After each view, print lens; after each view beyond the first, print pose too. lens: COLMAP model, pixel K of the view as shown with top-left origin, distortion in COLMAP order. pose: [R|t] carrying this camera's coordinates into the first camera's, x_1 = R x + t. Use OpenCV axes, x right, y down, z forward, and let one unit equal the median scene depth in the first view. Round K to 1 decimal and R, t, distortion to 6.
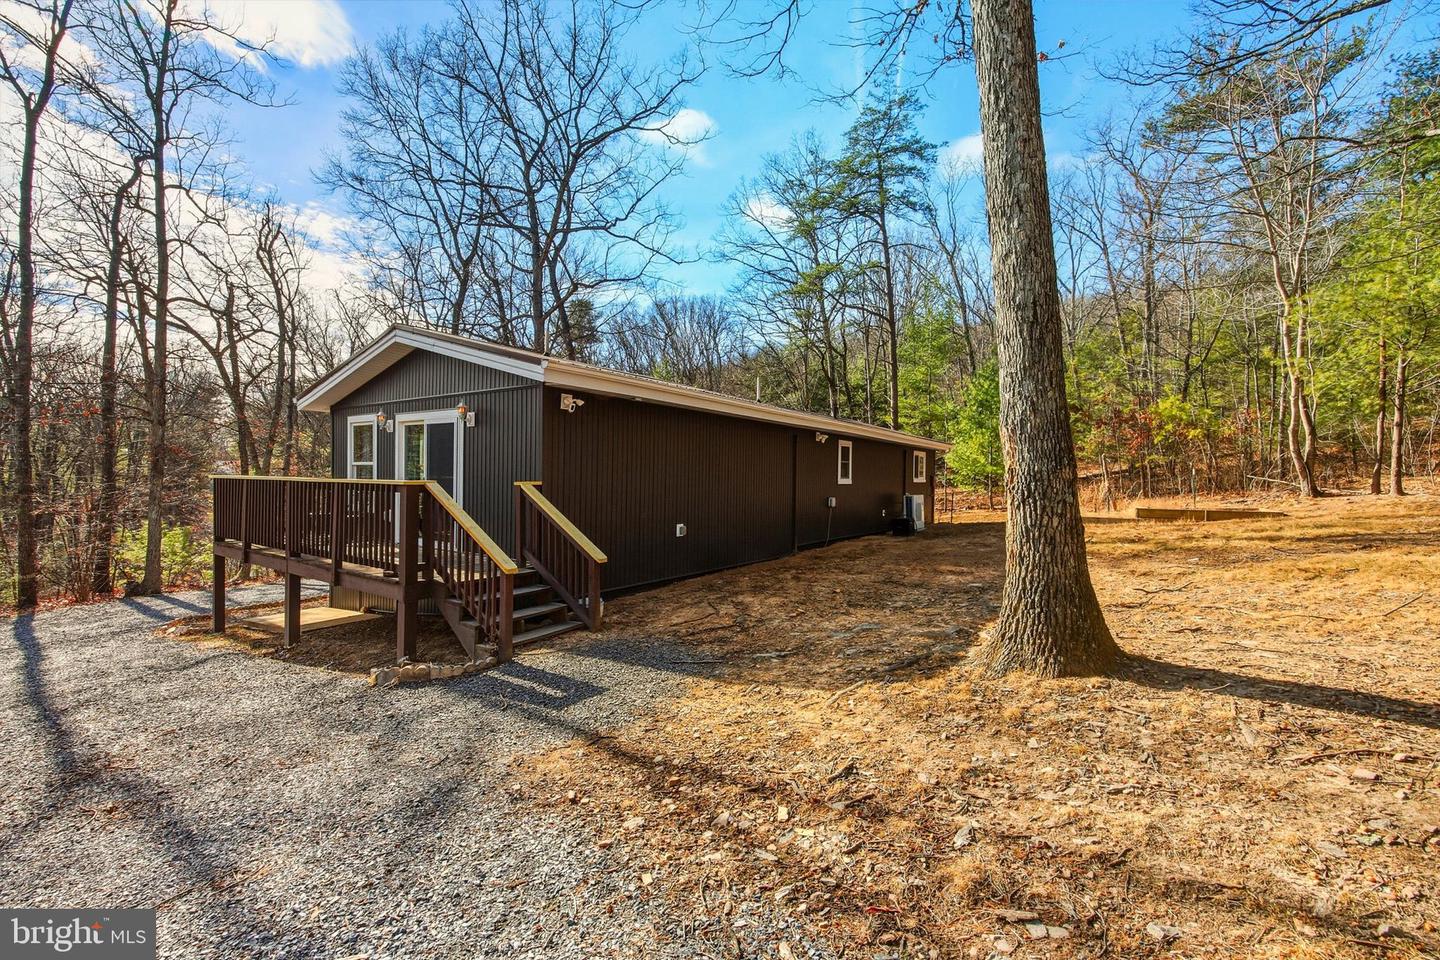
lens RADIAL K [[585.0, 0, 726.6], [0, 585.0, 481.7], [0, 0, 1]] dist [-0.000504, 0.000073]
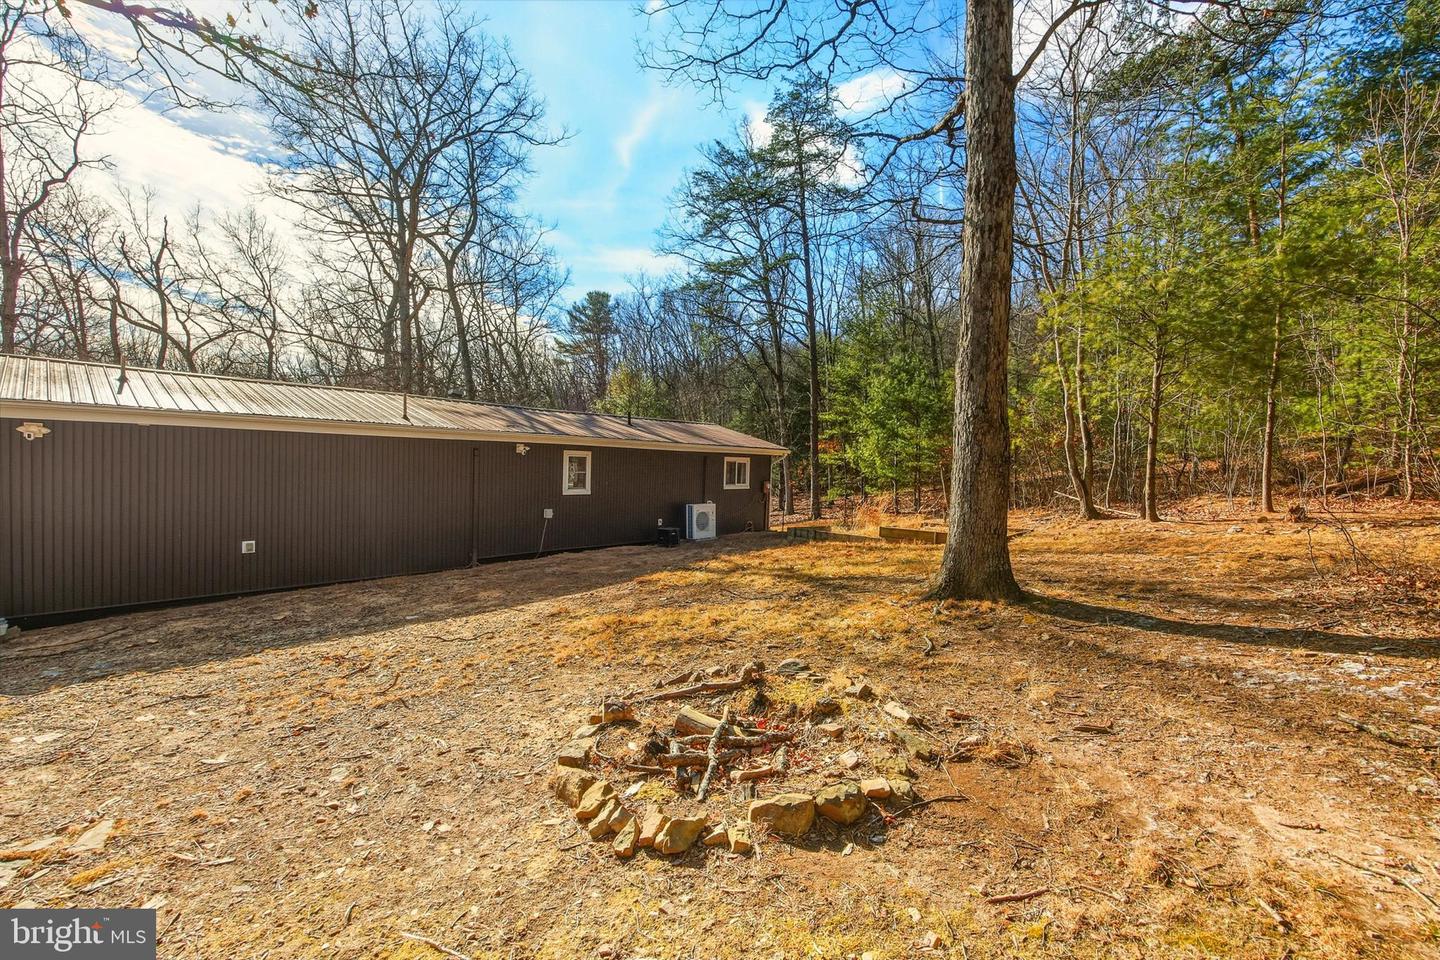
lens RADIAL K [[585.0, 0, 710.6], [0, 585.0, 481.9], [0, 0, 1]] dist [-0.000504, 0.000073]
pose [[0.993370, 0.018126, -0.113522, 0.526033], [-0.015508, 0.999594, 0.023907, -0.043680], [0.113909, -0.021988, 0.993248, 0.035941]]
